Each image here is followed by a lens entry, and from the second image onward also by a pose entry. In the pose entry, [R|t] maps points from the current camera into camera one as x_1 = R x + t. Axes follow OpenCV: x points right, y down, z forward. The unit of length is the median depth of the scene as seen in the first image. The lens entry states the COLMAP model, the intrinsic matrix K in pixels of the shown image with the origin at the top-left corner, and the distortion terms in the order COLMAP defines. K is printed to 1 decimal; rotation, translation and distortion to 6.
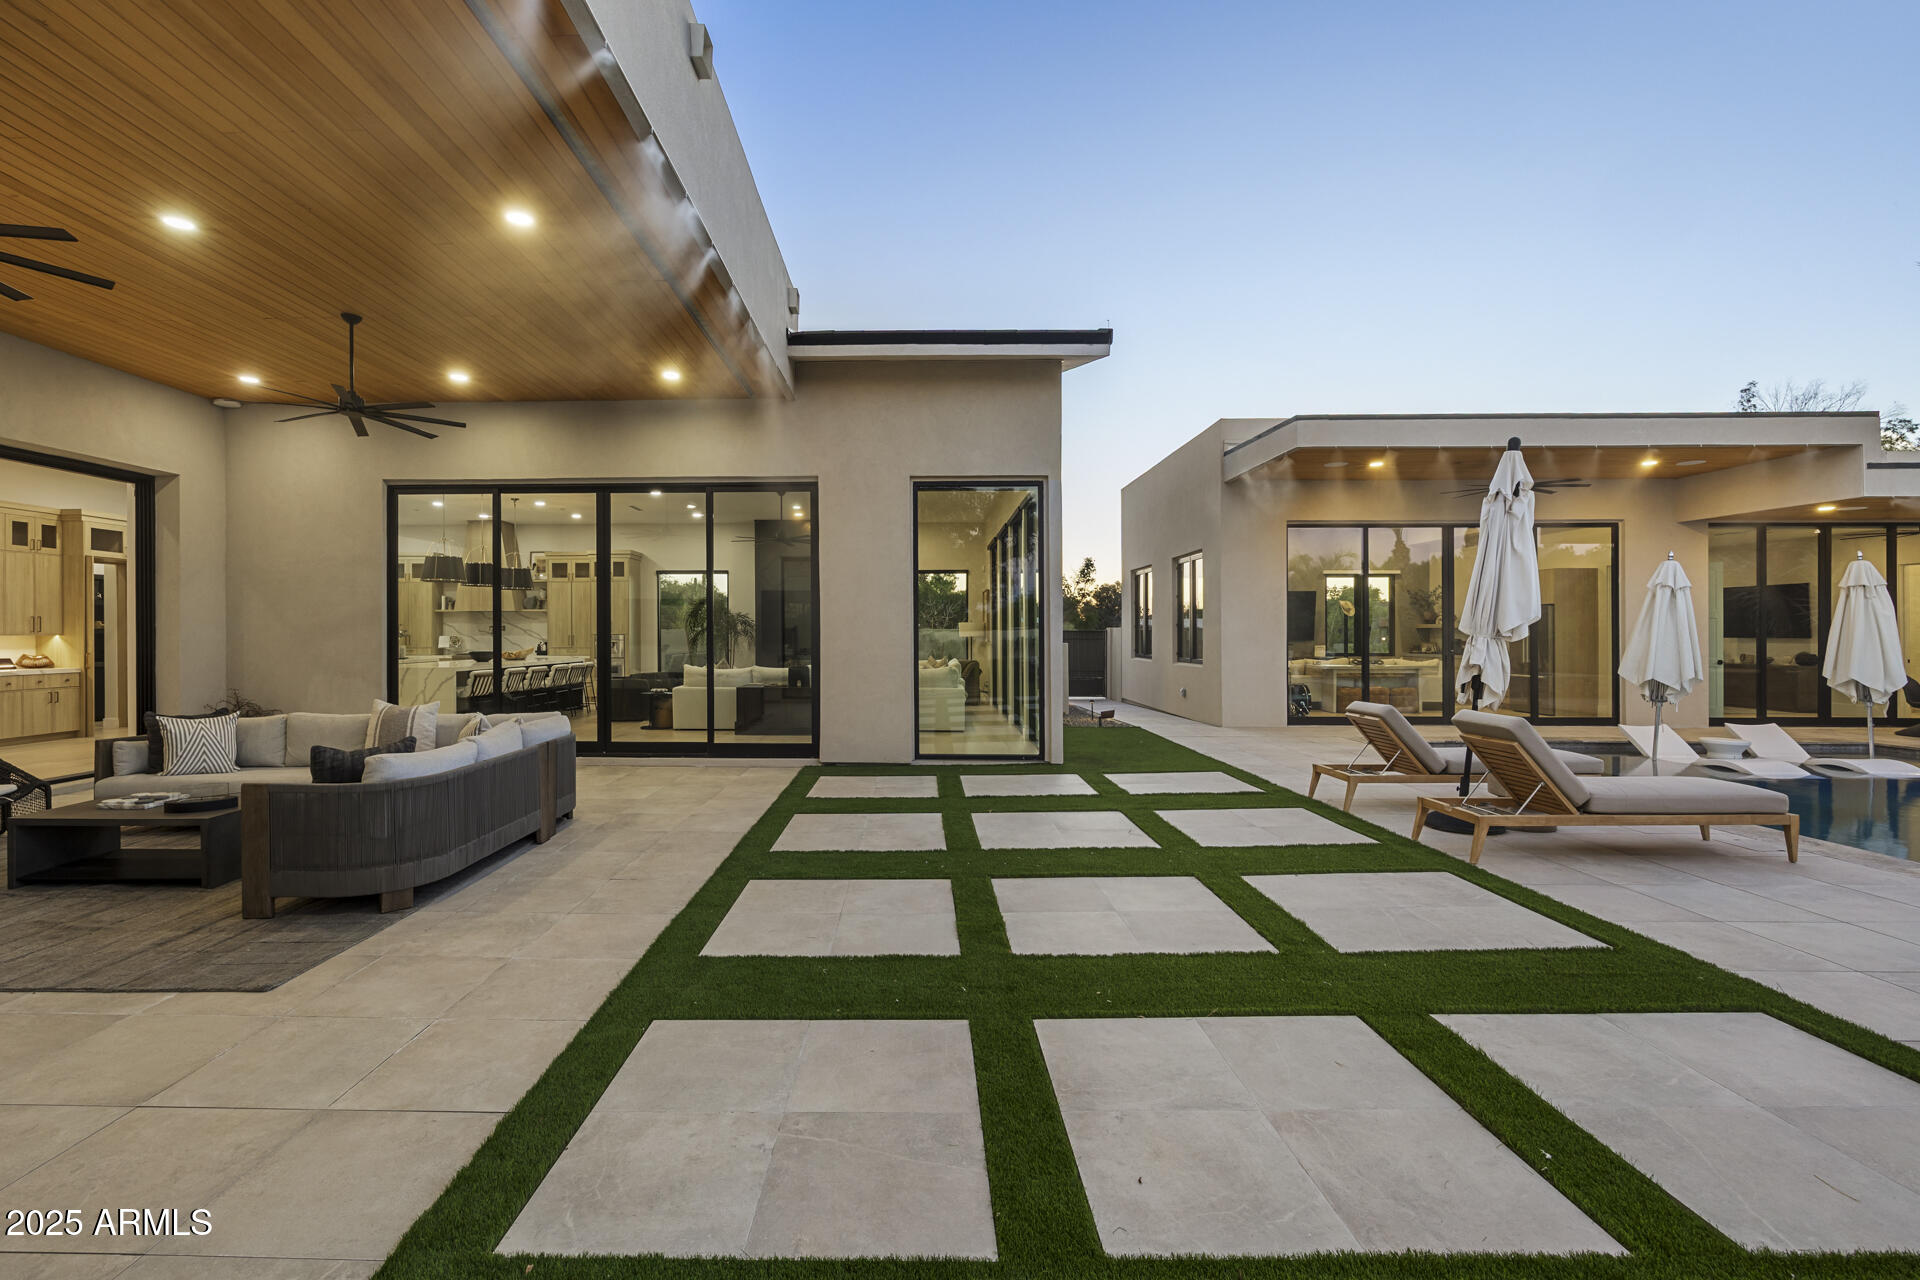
lens RADIAL K [[824.5, 0, 894.5], [0, 824.5, 633.9], [0, 0, 1]] dist [-0.002326, 0.000418]
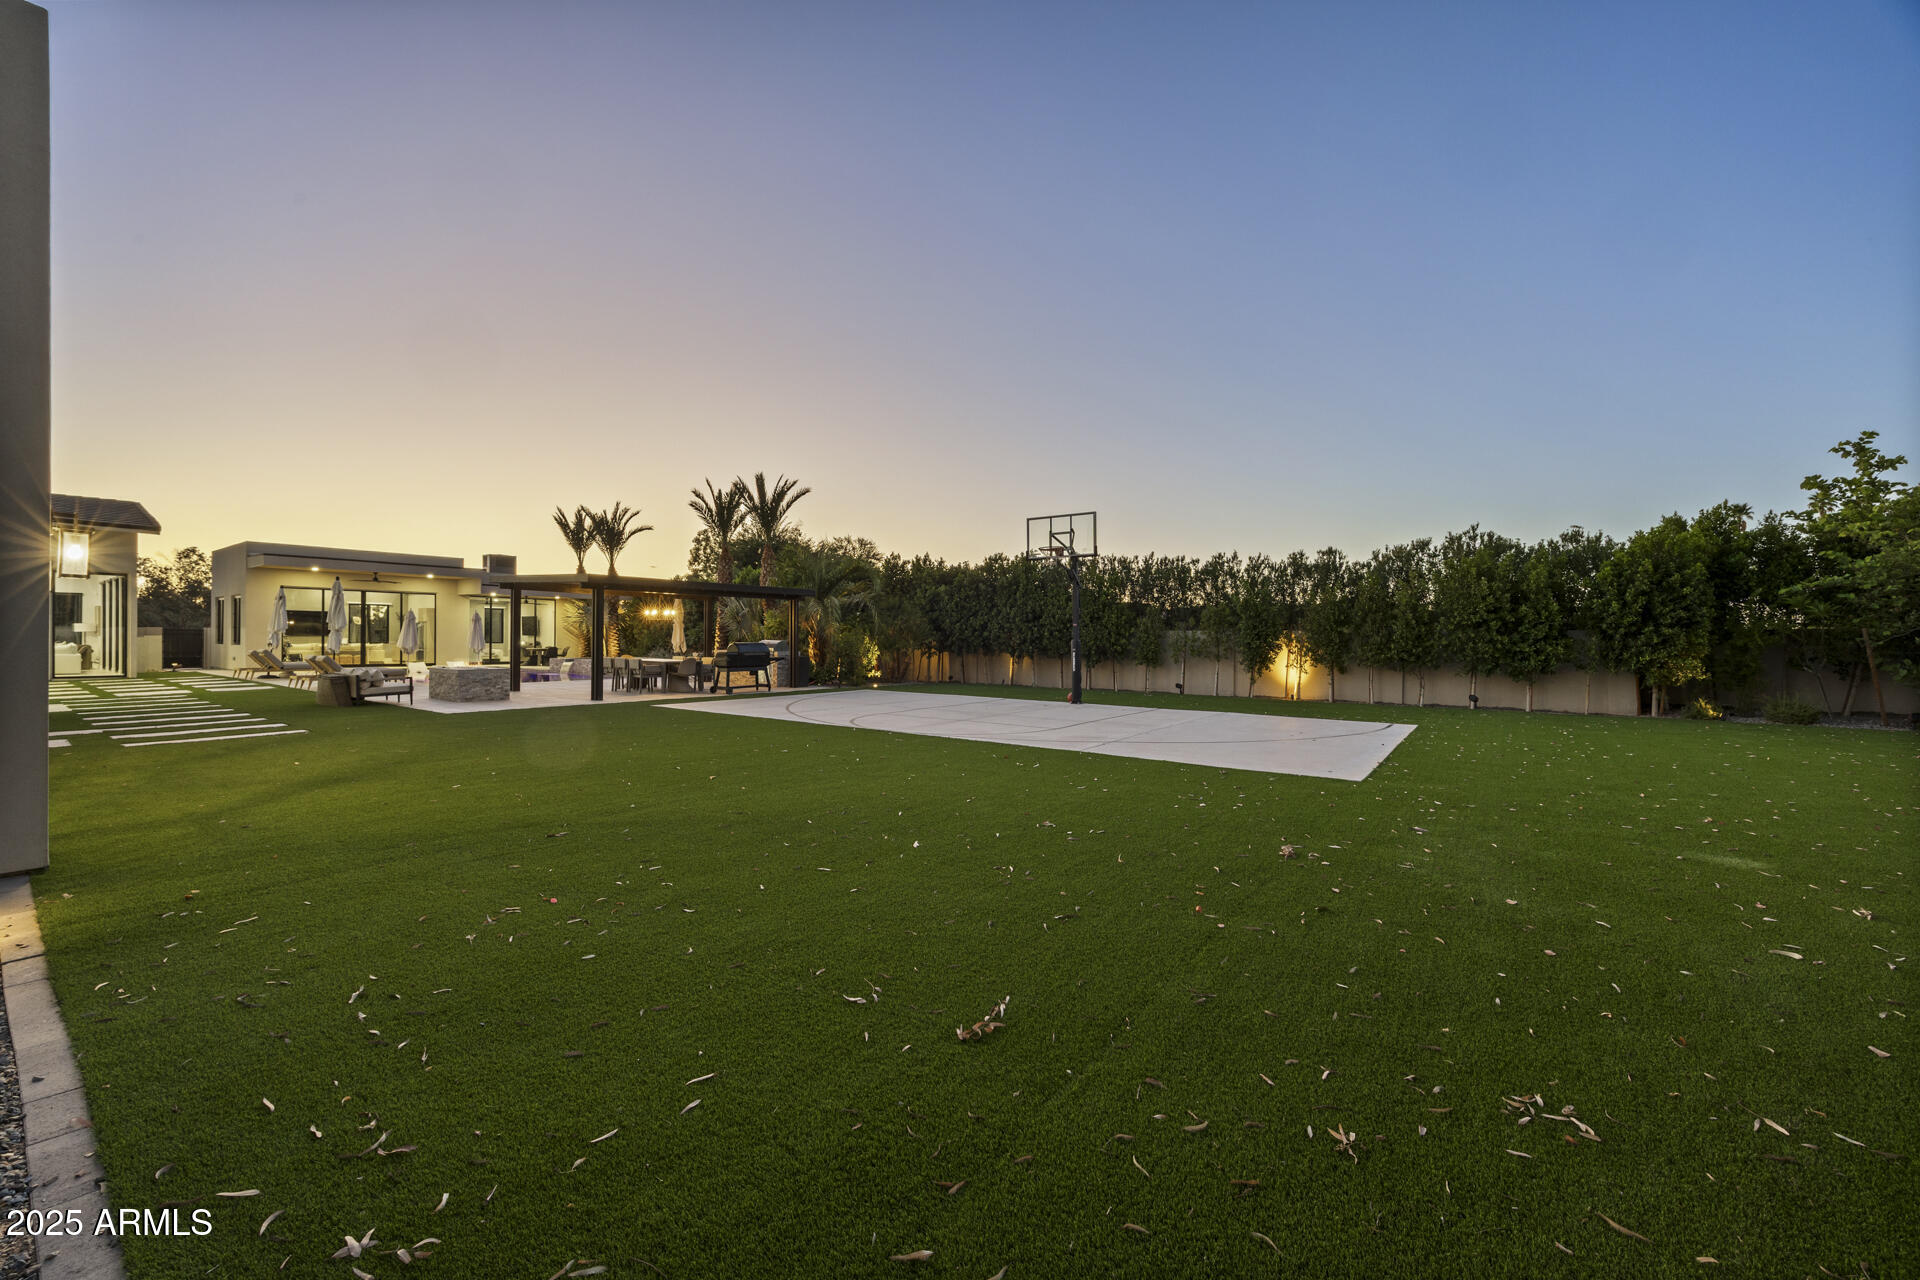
lens RADIAL K [[747.9, 0, 963.0], [0, 747.9, 640.7], [0, 0, 1]] dist [0.000690, 0.000106]
pose [[0.572494, 0.001523, 0.819908, -0.303914], [-0.007052, 0.999970, 0.003066, 0.007968], [-0.819879, -0.007538, 0.572487, -3.071571]]
